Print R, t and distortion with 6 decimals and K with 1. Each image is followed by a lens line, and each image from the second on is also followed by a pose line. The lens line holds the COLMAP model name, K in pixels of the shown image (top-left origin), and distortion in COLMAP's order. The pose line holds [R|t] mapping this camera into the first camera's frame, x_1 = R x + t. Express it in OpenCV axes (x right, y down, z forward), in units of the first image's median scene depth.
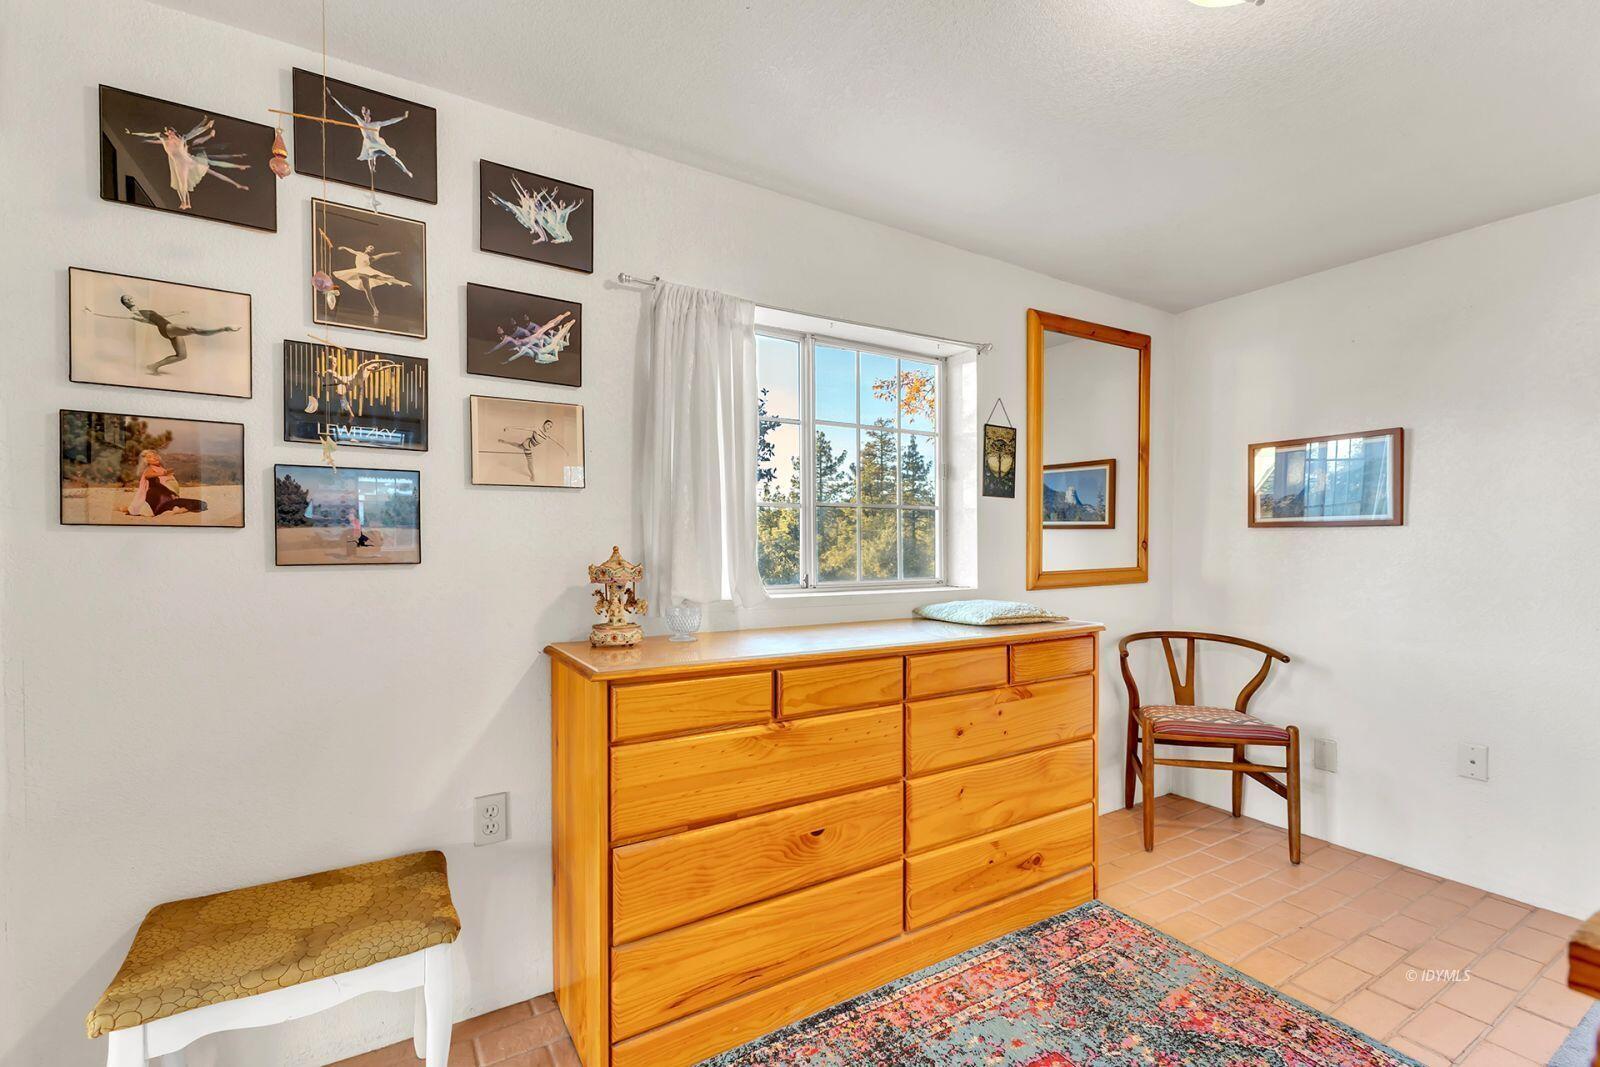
lens RADIAL K [[700.0, 0, 804.0], [0, 700.0, 545.4], [0, 0, 1]] dist [0.014458, 0.000556]
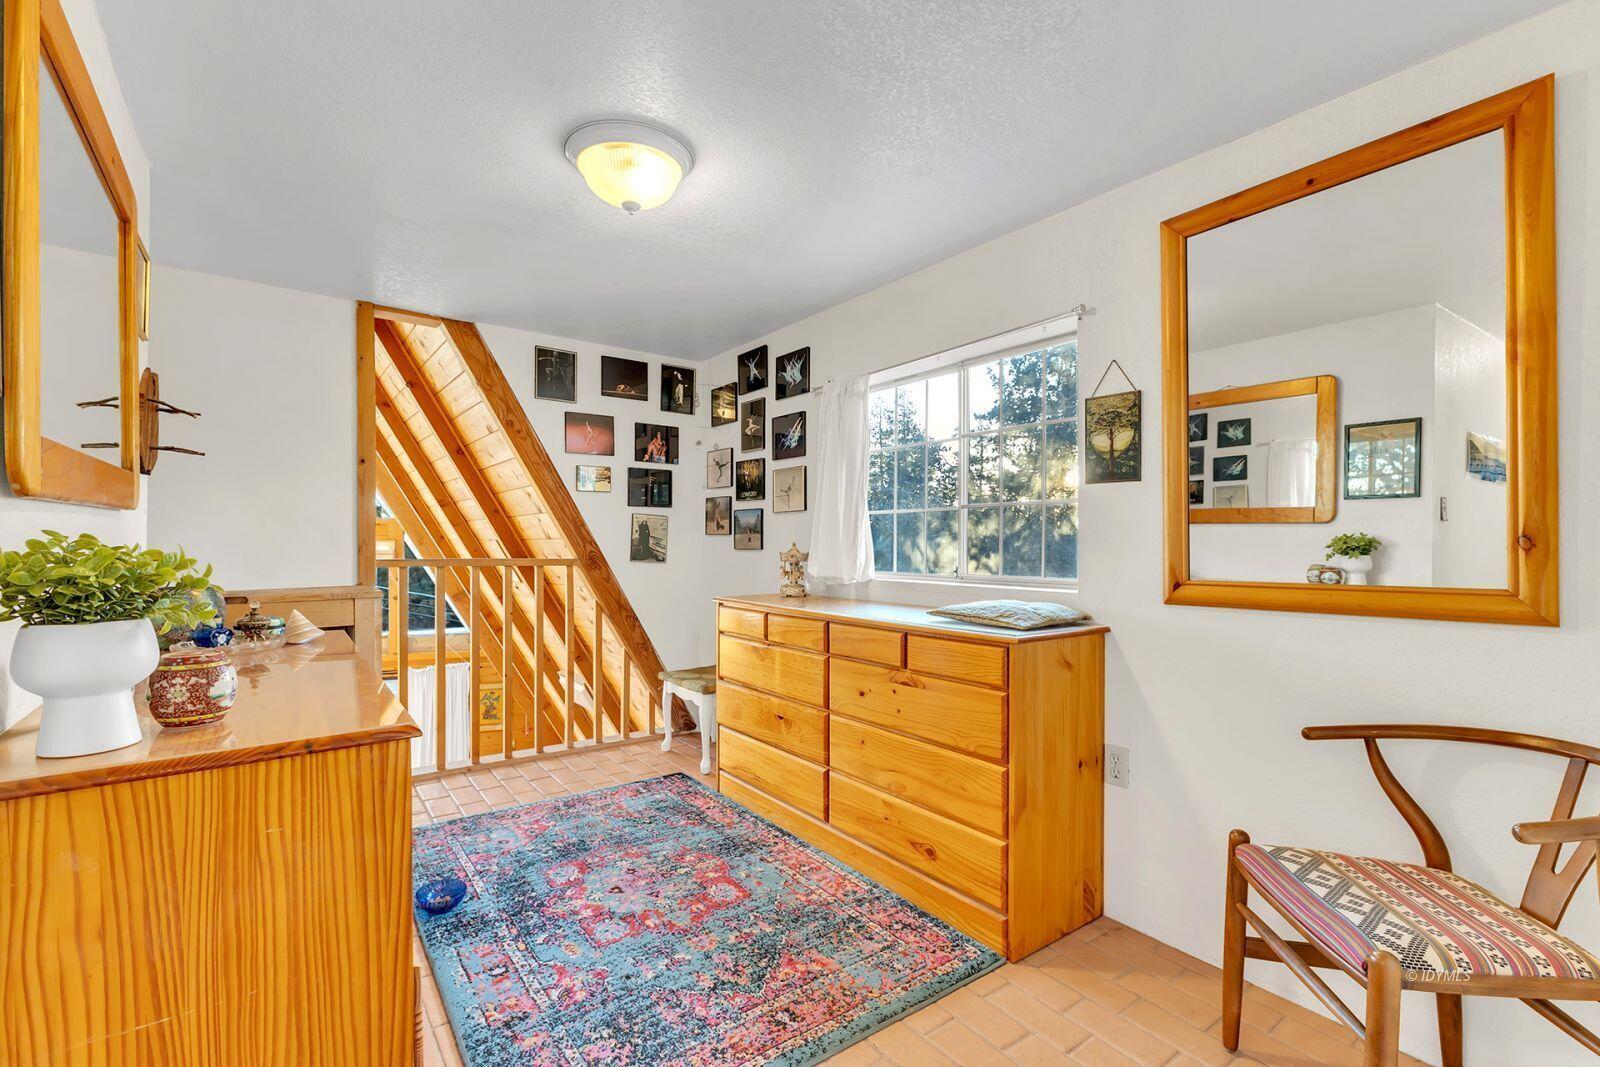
lens RADIAL K [[712.7, 0, 799.0], [0, 712.7, 537.7], [0, 0, 1]] dist [0.002843, 0.008048]
pose [[0.082453, -0.006497, -0.996574, 1.603568], [-0.005108, 0.999963, -0.006942, 0.003150], [0.996582, 0.005663, 0.082417, 0.864071]]
